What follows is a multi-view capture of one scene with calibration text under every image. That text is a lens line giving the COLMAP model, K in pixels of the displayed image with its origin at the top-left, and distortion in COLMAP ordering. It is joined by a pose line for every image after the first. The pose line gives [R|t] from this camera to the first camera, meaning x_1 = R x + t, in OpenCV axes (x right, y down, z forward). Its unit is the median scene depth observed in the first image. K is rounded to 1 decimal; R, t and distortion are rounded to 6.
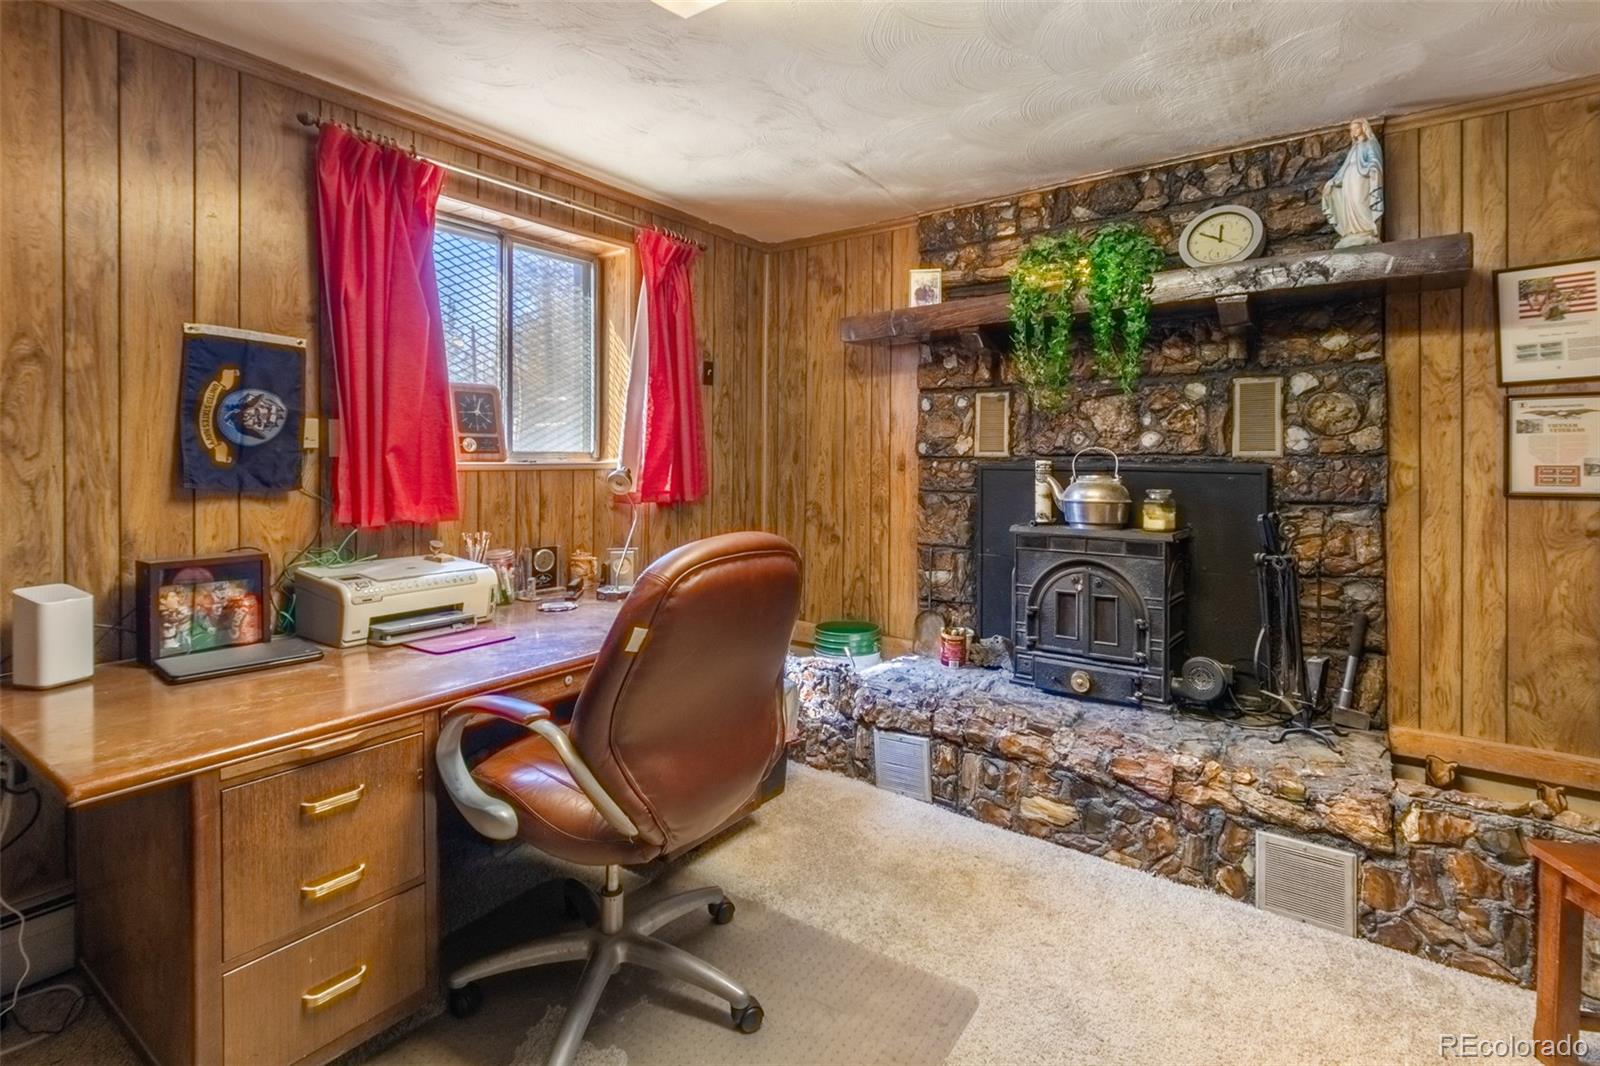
lens RADIAL K [[773.6, 0, 790.8], [0, 773.6, 458.1], [0, 0, 1]] dist [-0.002904, -0.001617]
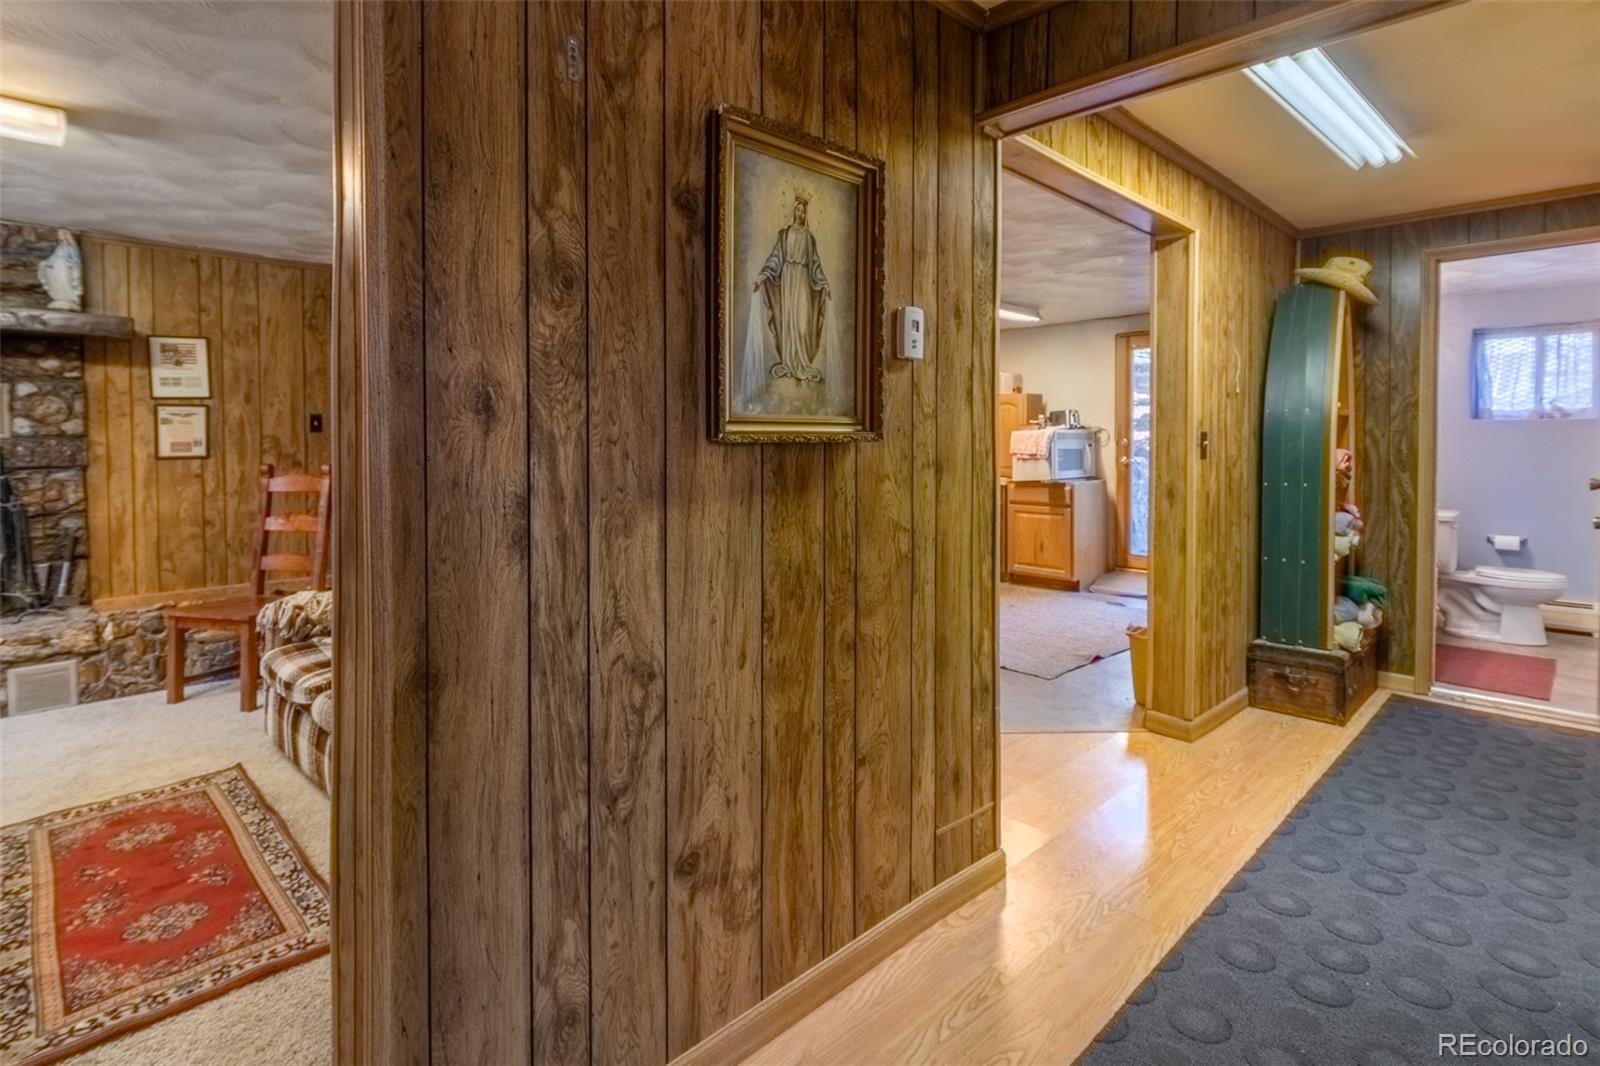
lens RADIAL K [[792.8, 0, 798.2], [0, 792.8, 455.0], [0, 0, 1]] dist [-0.001315, 0.000940]
pose [[0.168106, -0.023314, 0.985493, -0.628599], [0.004991, 0.999728, 0.022800, 0.004485], [-0.985756, 0.001085, 0.168177, -0.767202]]
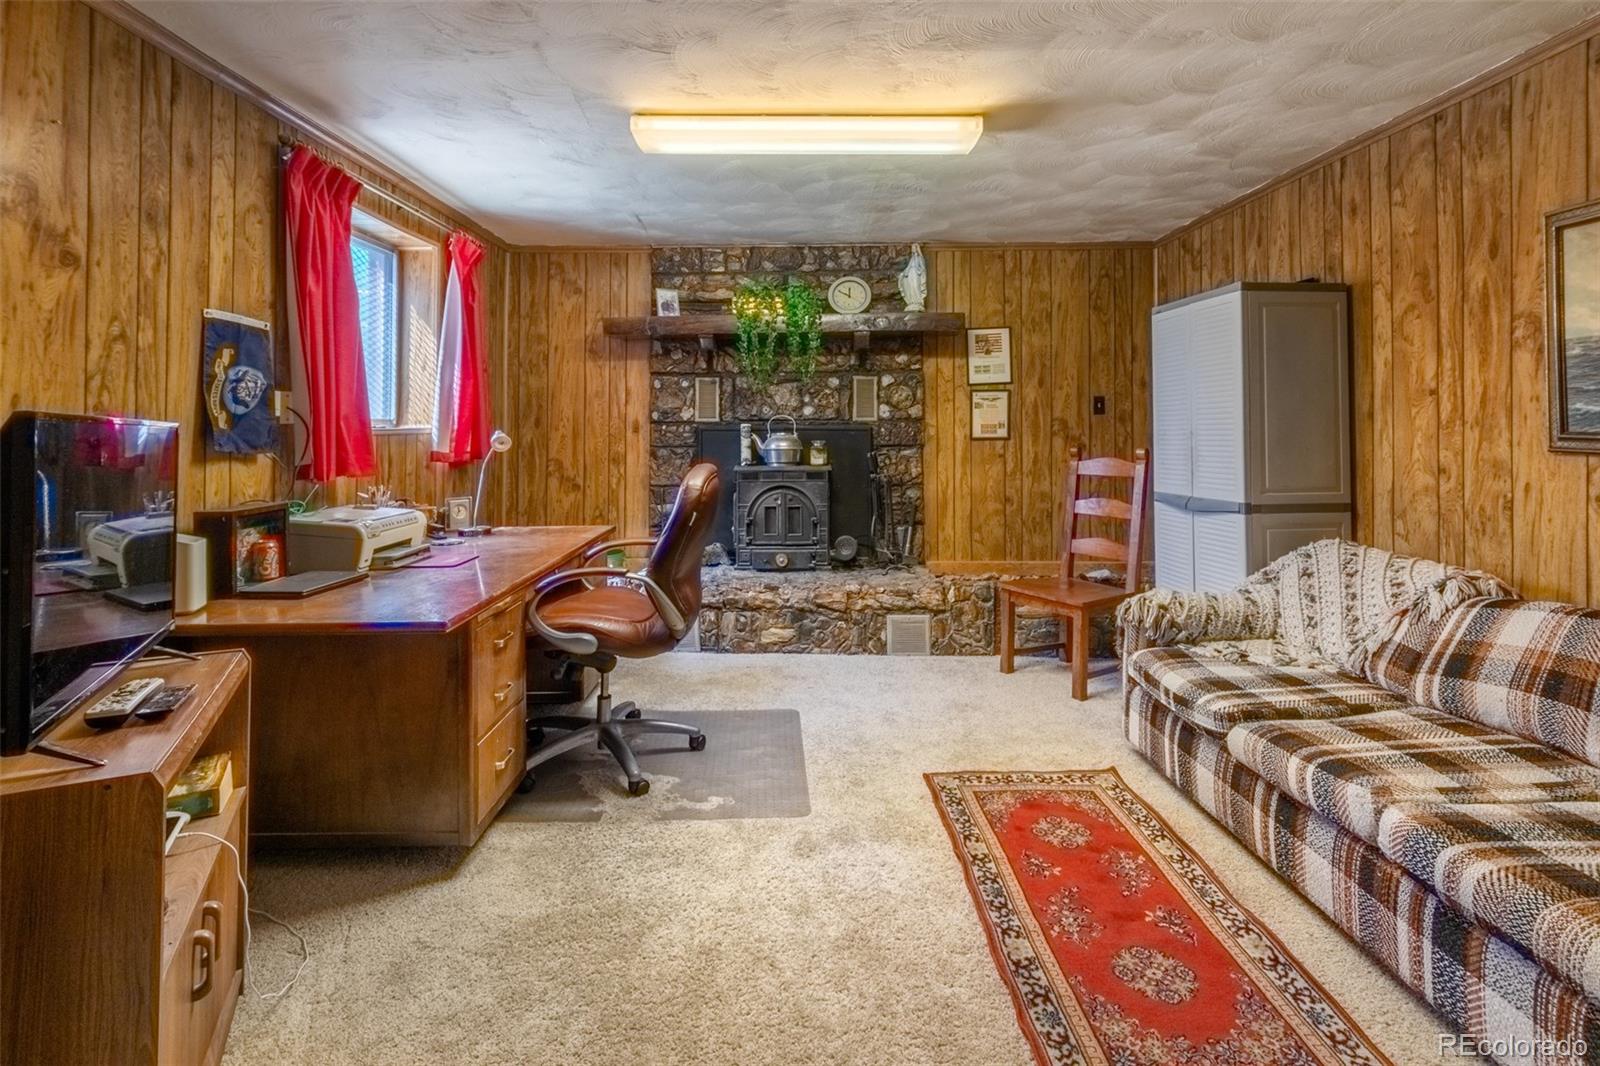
lens RADIAL K [[790.1, 0, 788.6], [0, 790.1, 421.6], [0, 0, 1]] dist [0.004316, -0.000301]
pose [[0.814856, -0.004602, 0.579645, -0.624005], [0.006817, 0.999975, -0.001644, 0.002211], [-0.579623, 0.005291, 0.814868, -0.391971]]
